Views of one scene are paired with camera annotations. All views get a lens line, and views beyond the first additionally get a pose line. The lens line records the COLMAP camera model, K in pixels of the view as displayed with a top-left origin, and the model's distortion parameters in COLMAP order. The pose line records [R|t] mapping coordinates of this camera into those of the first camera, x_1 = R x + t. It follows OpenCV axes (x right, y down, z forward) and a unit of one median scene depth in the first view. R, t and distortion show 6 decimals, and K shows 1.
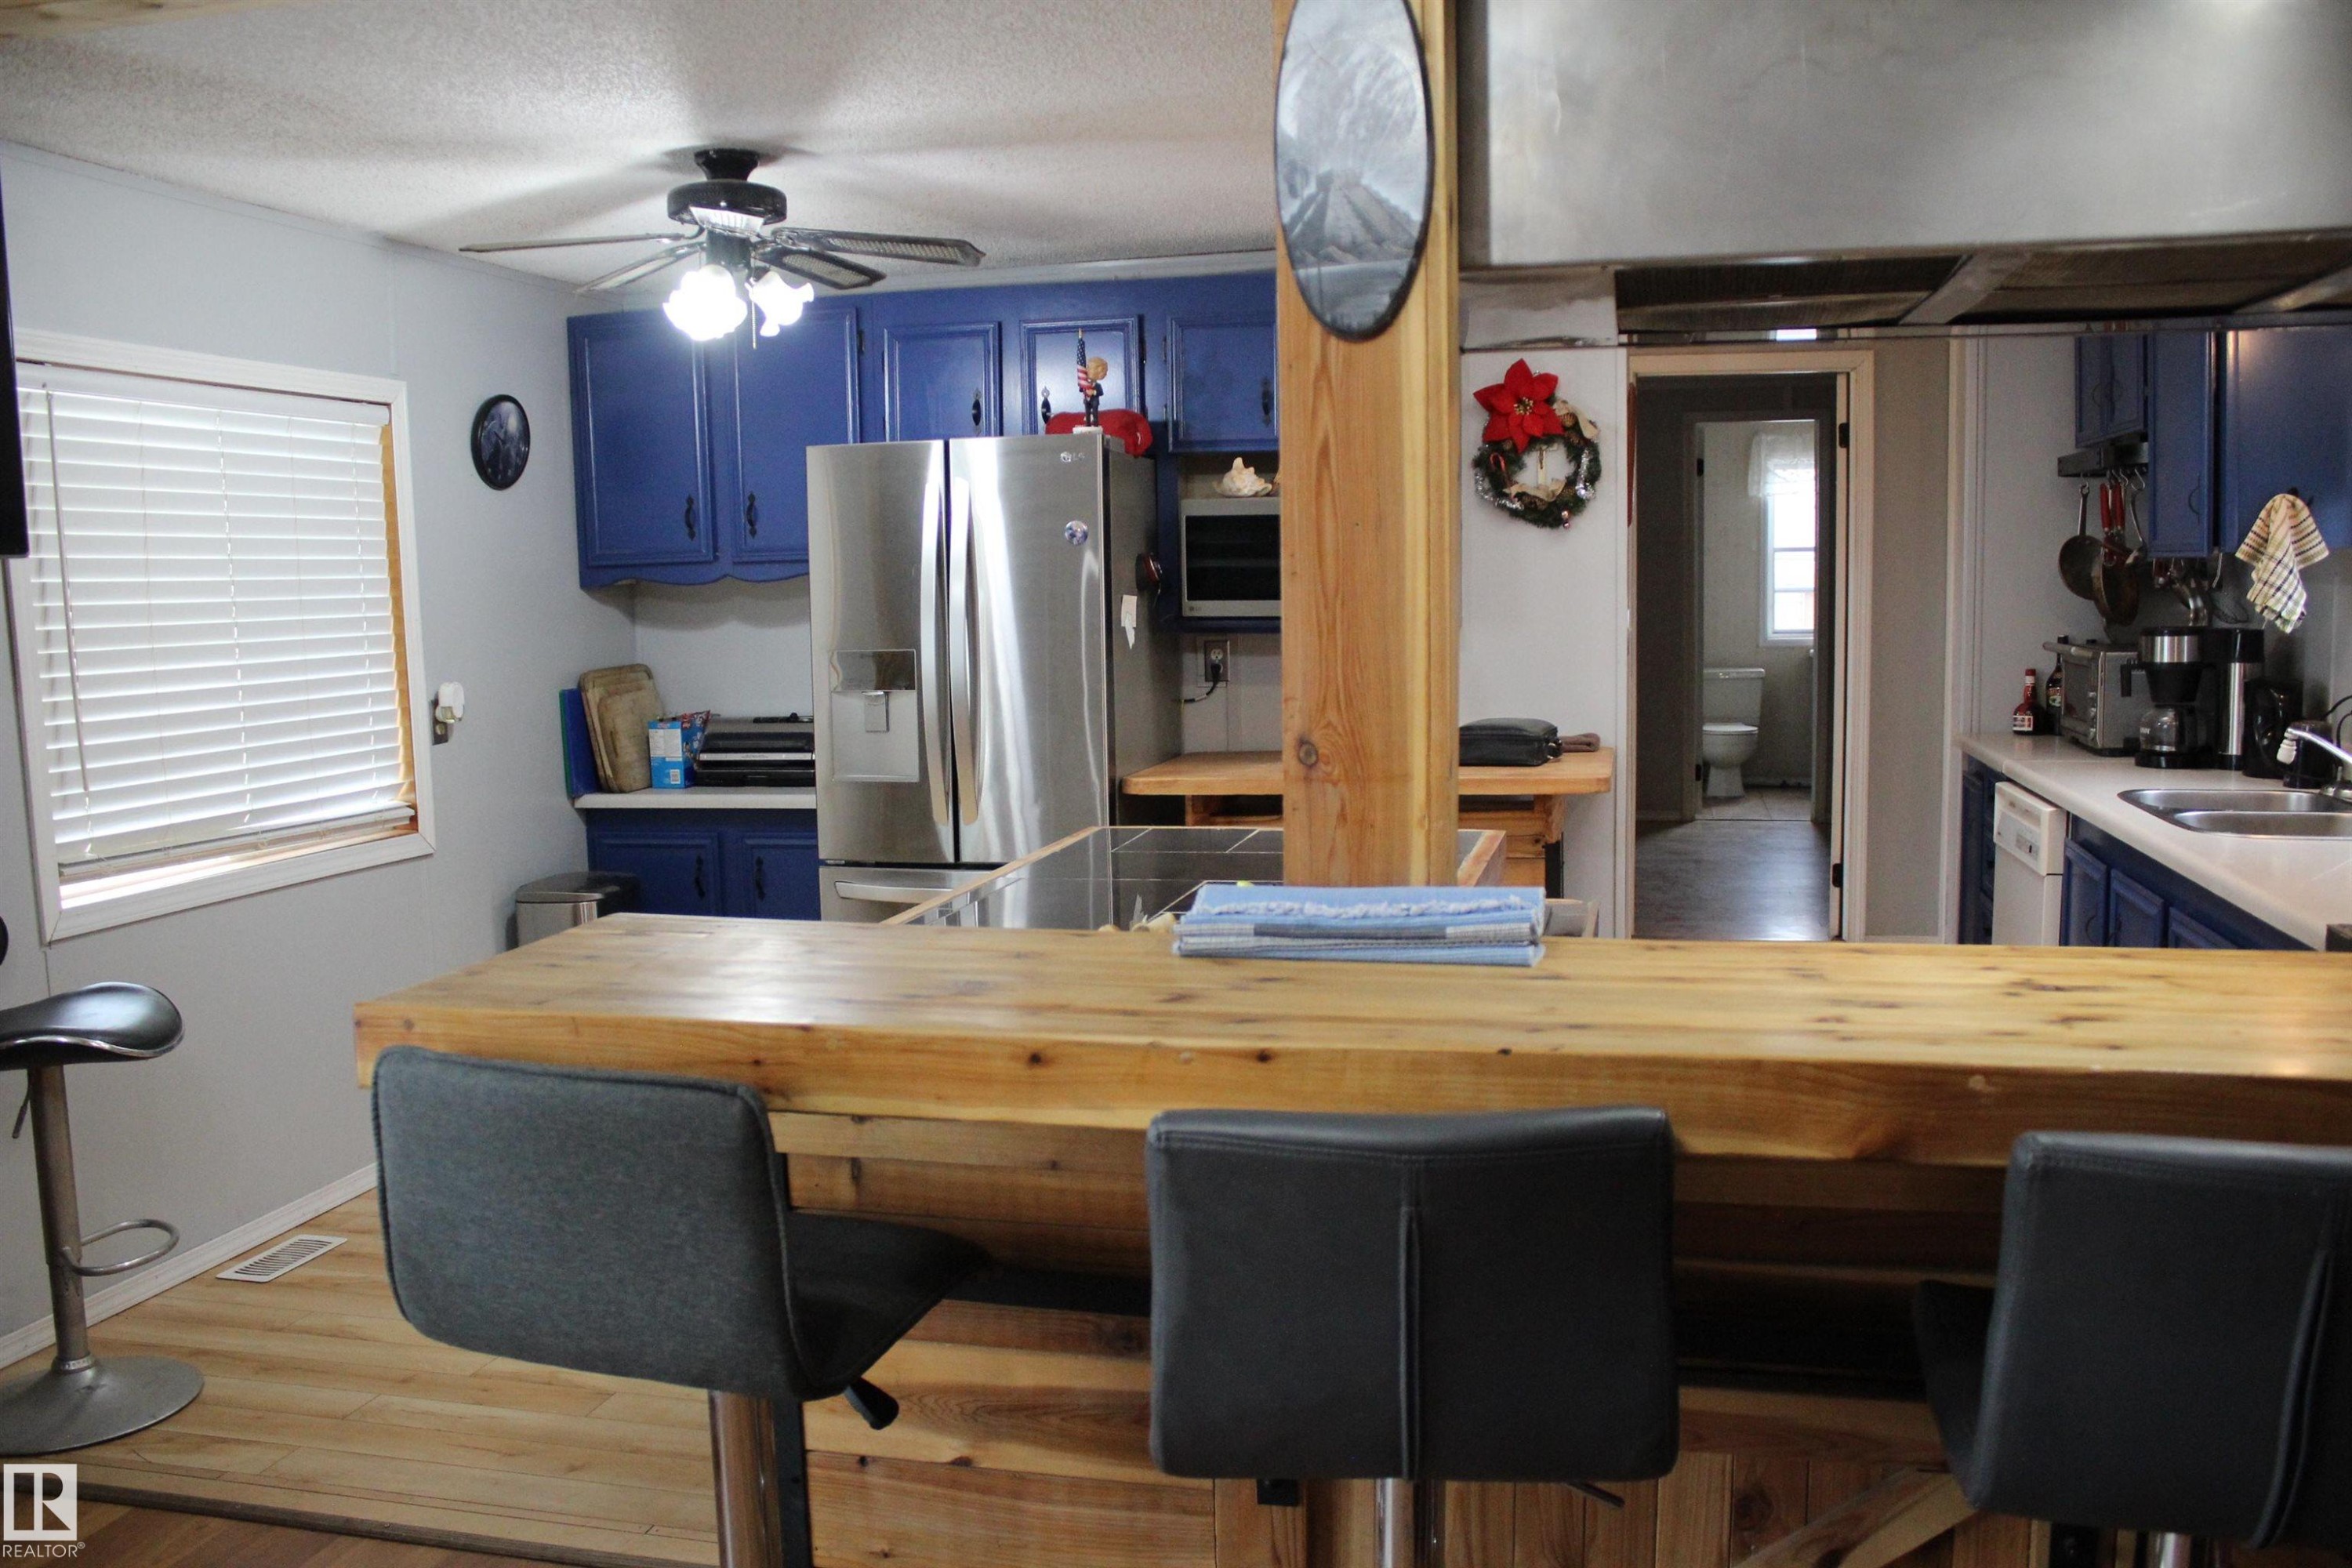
lens RADIAL K [[1903.1, 0, 1172.9], [0, 1903.1, 815.5], [0, 0, 1]] dist [-0.156286, 0.135718]
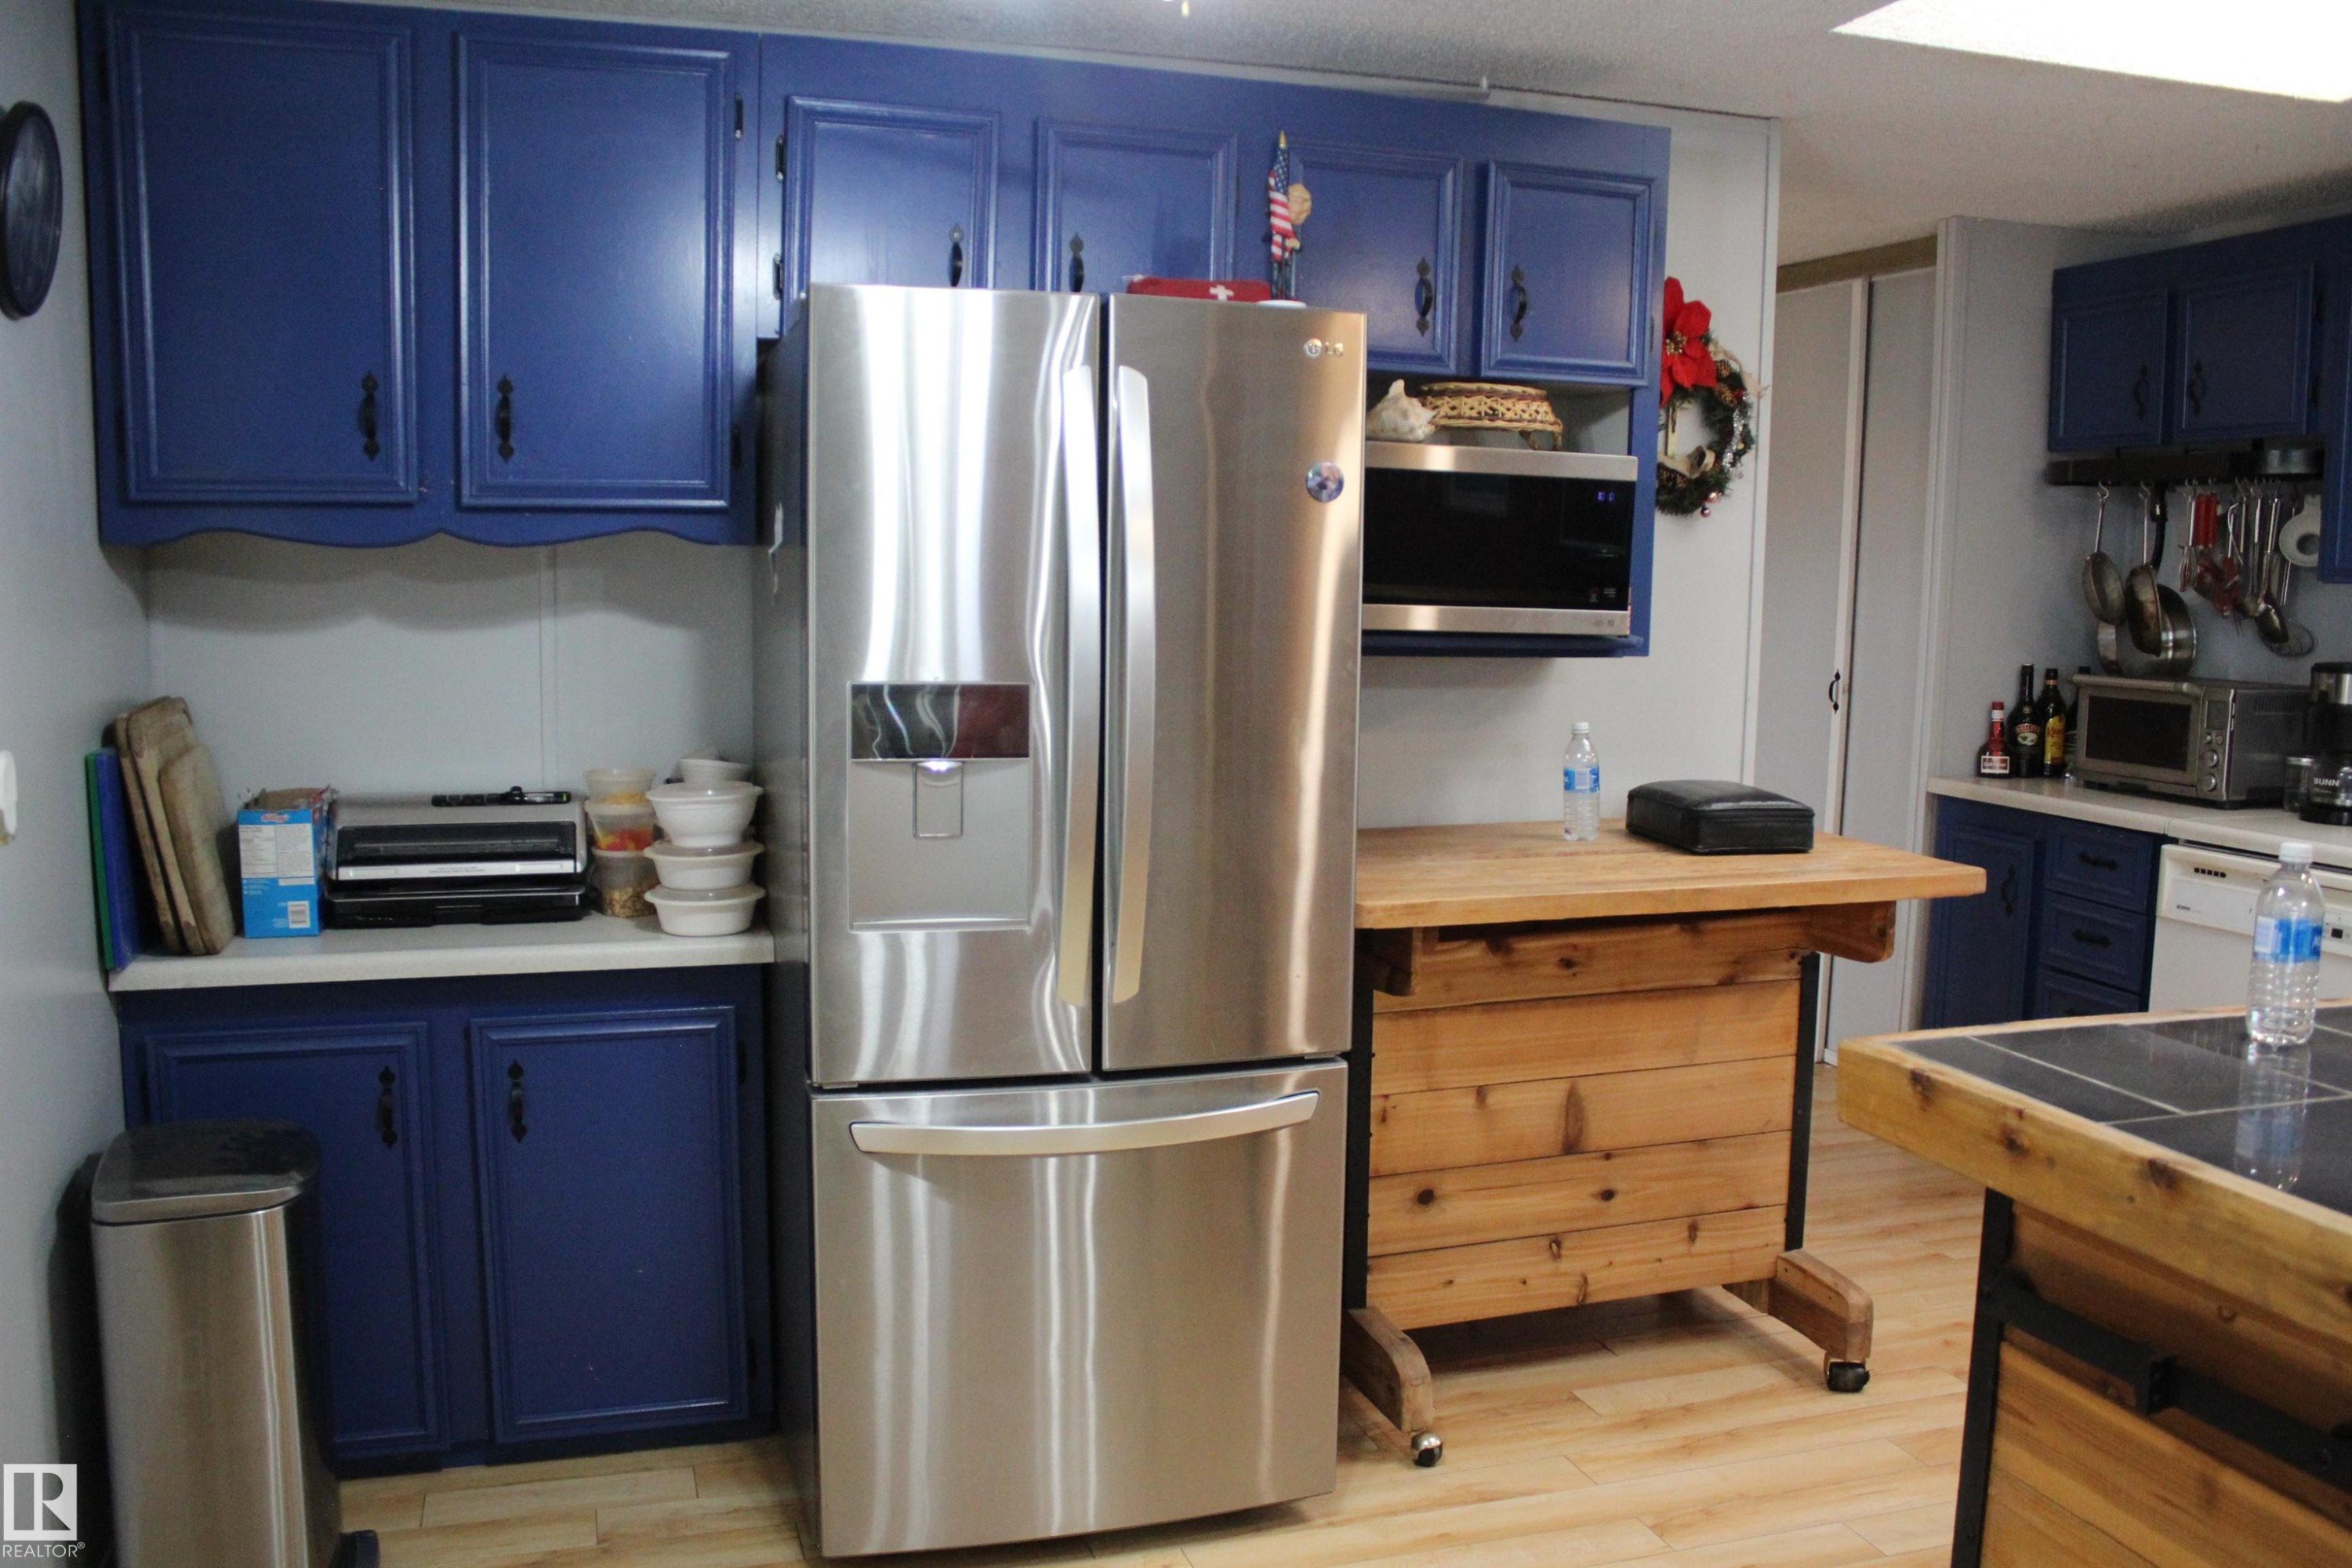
lens RADIAL K [[1903.1, 0, 1172.9], [0, 1903.1, 815.5], [0, 0, 1]] dist [-0.156286, 0.135718]
pose [[0.864762, -0.031067, 0.501220, -0.317309], [0.029851, 0.999500, 0.010449, -0.047094], [-0.501294, 0.005926, 0.865257, 0.444159]]
